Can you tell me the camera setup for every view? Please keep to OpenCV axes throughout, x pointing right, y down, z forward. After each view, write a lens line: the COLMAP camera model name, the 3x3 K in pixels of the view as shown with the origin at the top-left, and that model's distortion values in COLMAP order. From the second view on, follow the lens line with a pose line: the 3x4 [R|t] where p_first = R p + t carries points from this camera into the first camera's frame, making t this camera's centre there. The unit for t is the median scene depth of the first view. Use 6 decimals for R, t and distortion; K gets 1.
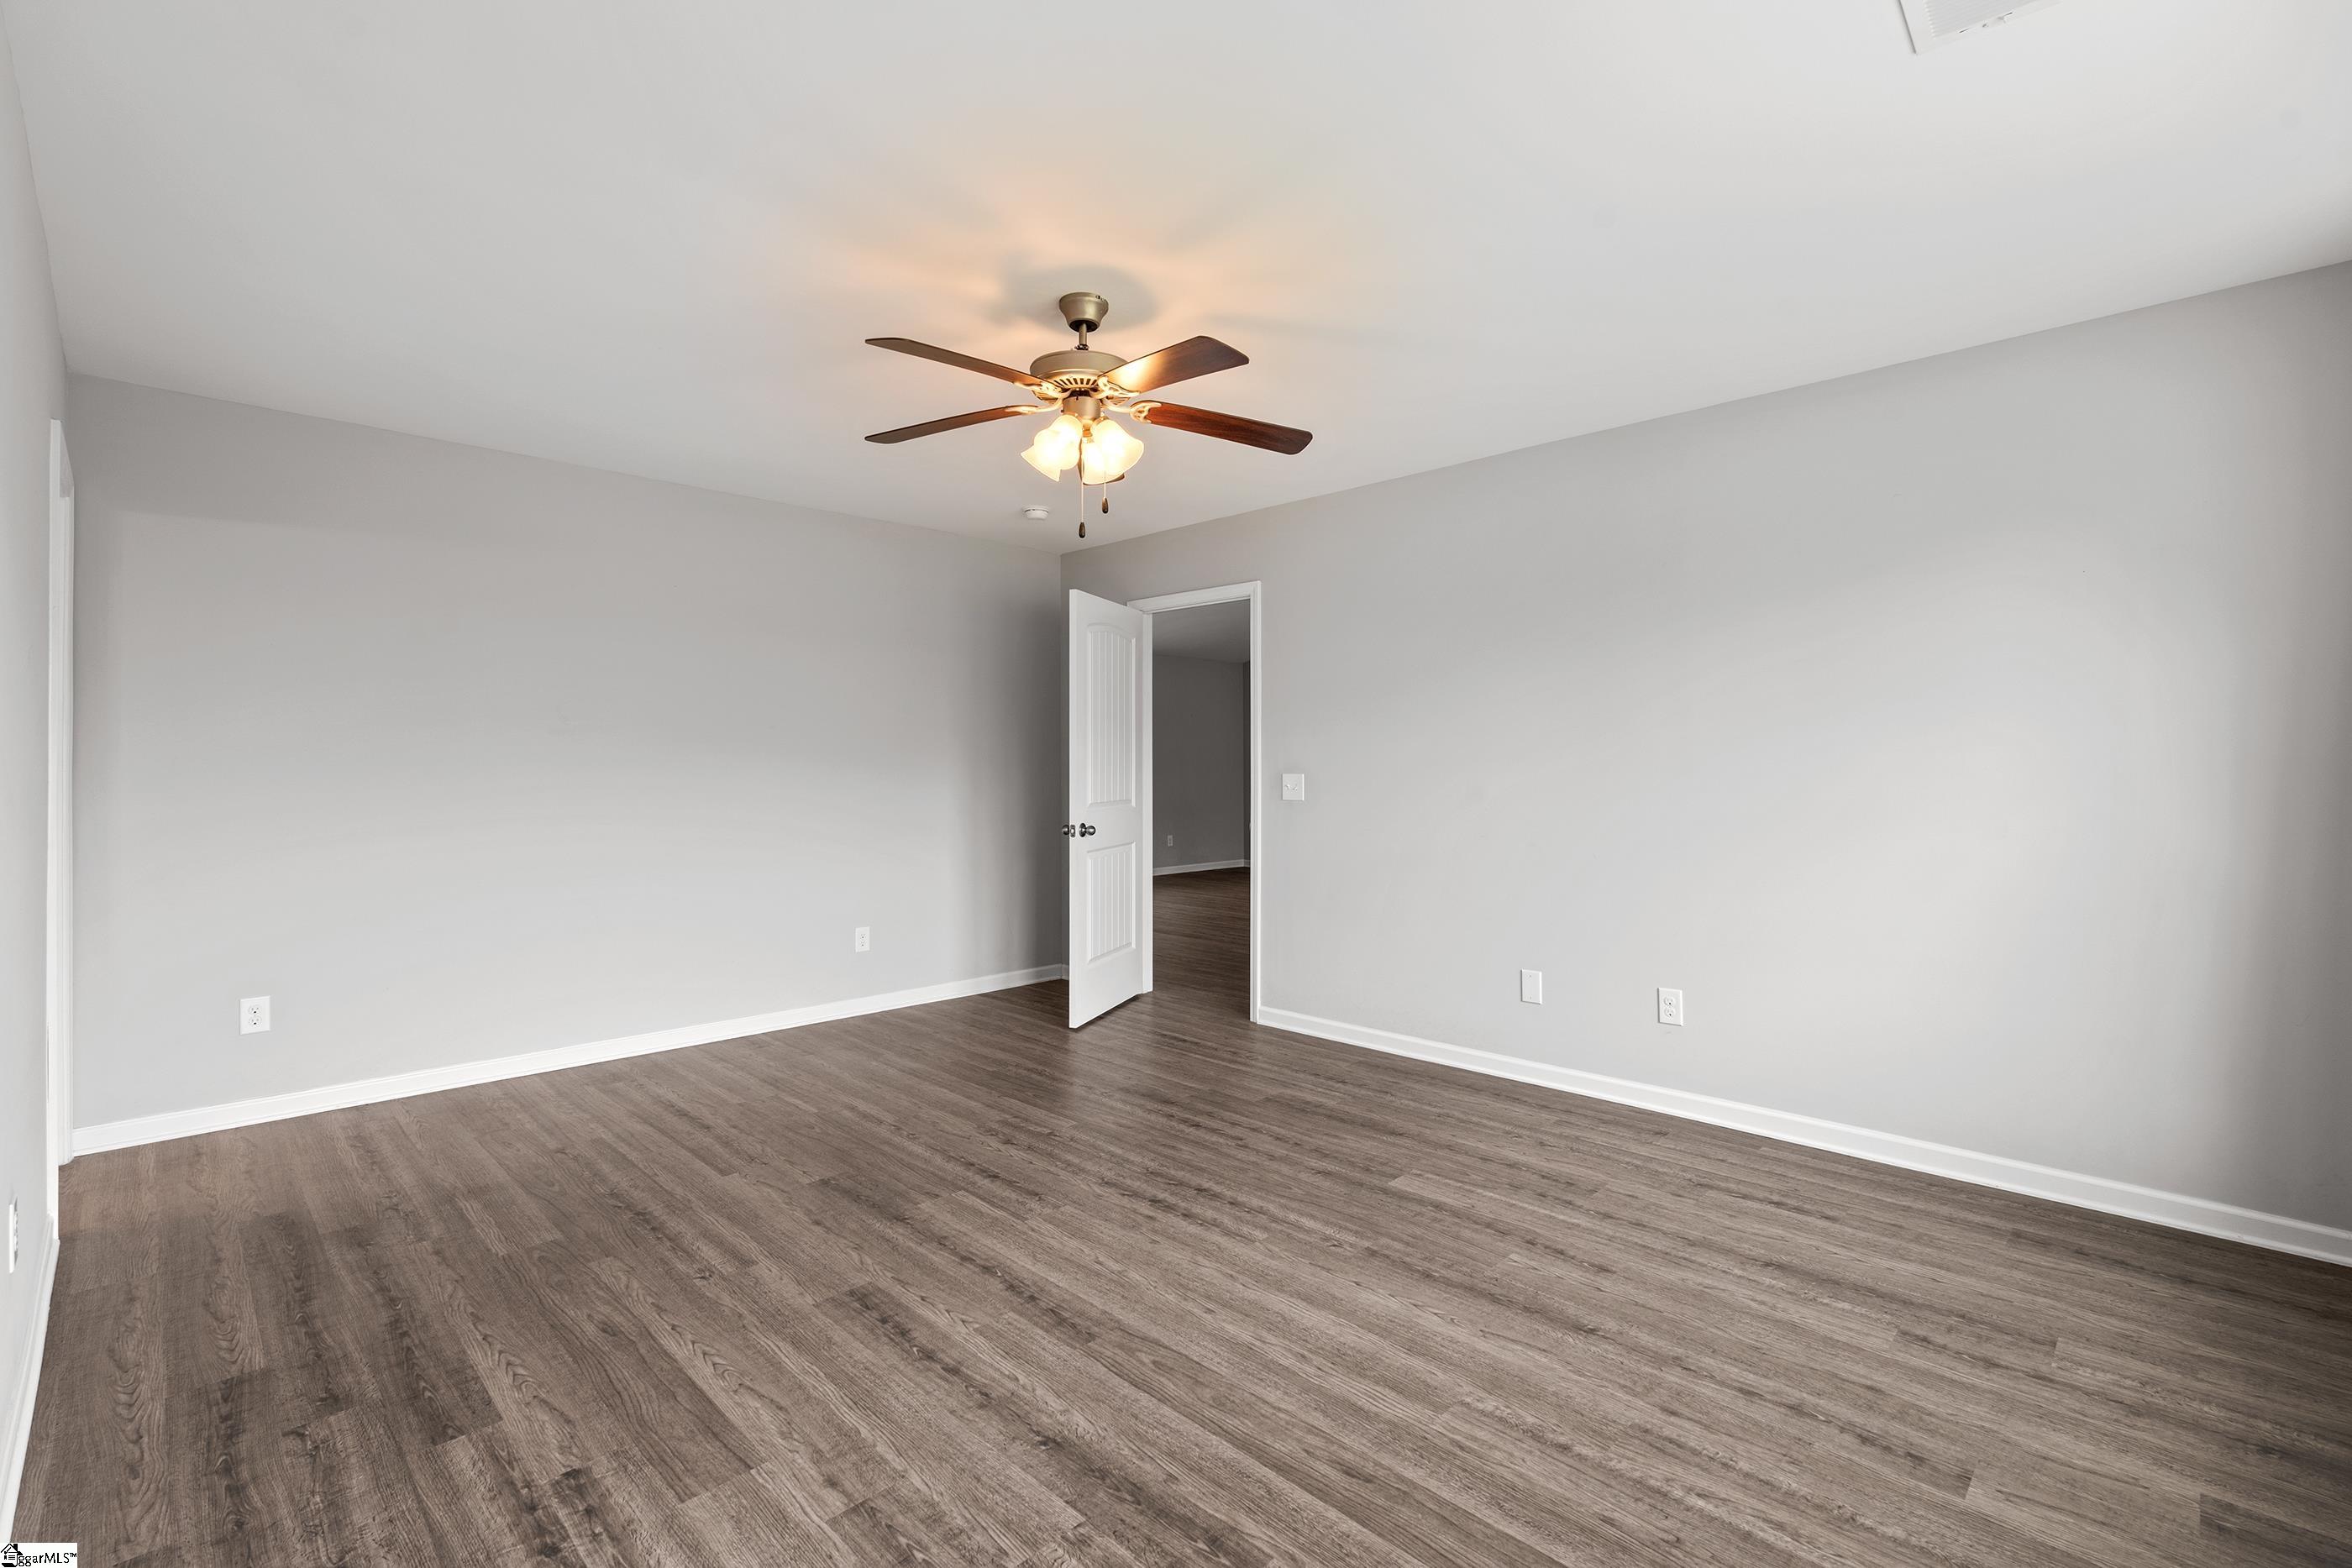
lens RADIAL K [[1023.4, 0, 1179.8], [0, 1023.4, 767.1], [0, 0, 1]] dist [-0.004843, -0.000627]
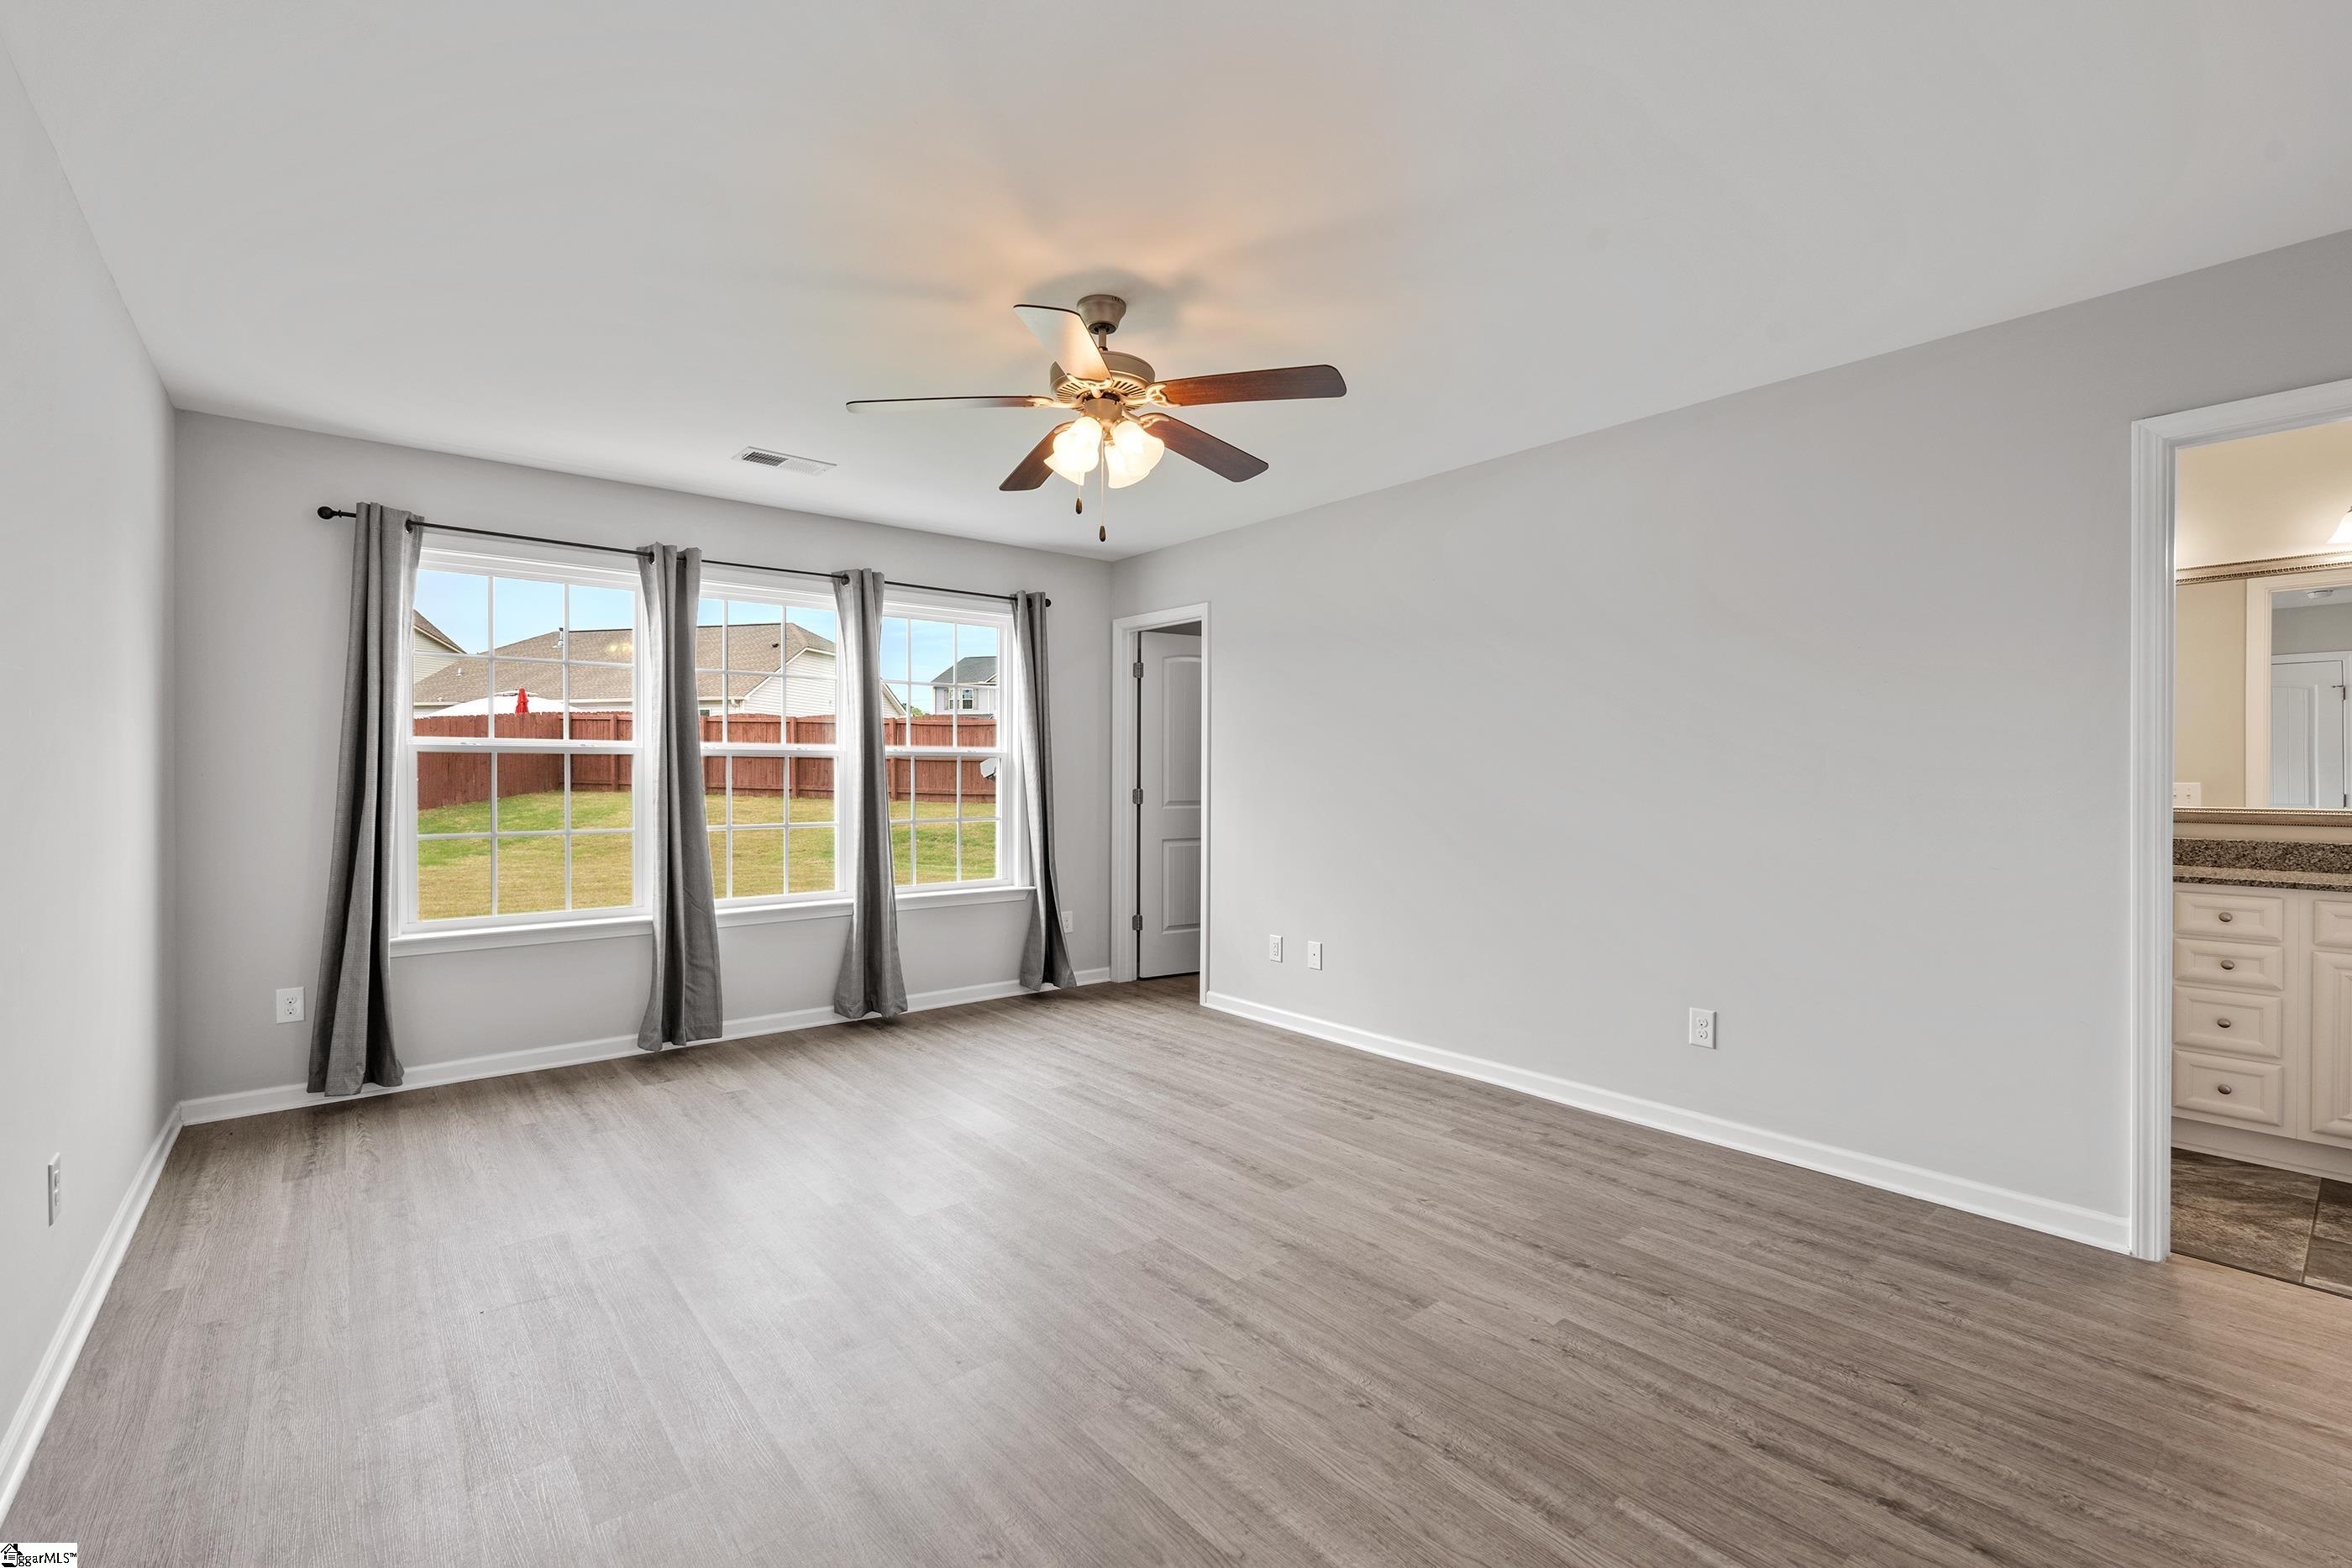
lens RADIAL K [[1023.4, 0, 1179.5], [0, 1023.4, 775.0], [0, 0, 1]] dist [-0.004843, -0.000627]
pose [[-0.995506, -0.001190, 0.094696, -0.306880], [-0.000903, 0.999995, 0.003076, -0.000433], [-0.094699, 0.002977, -0.995502, 2.298020]]
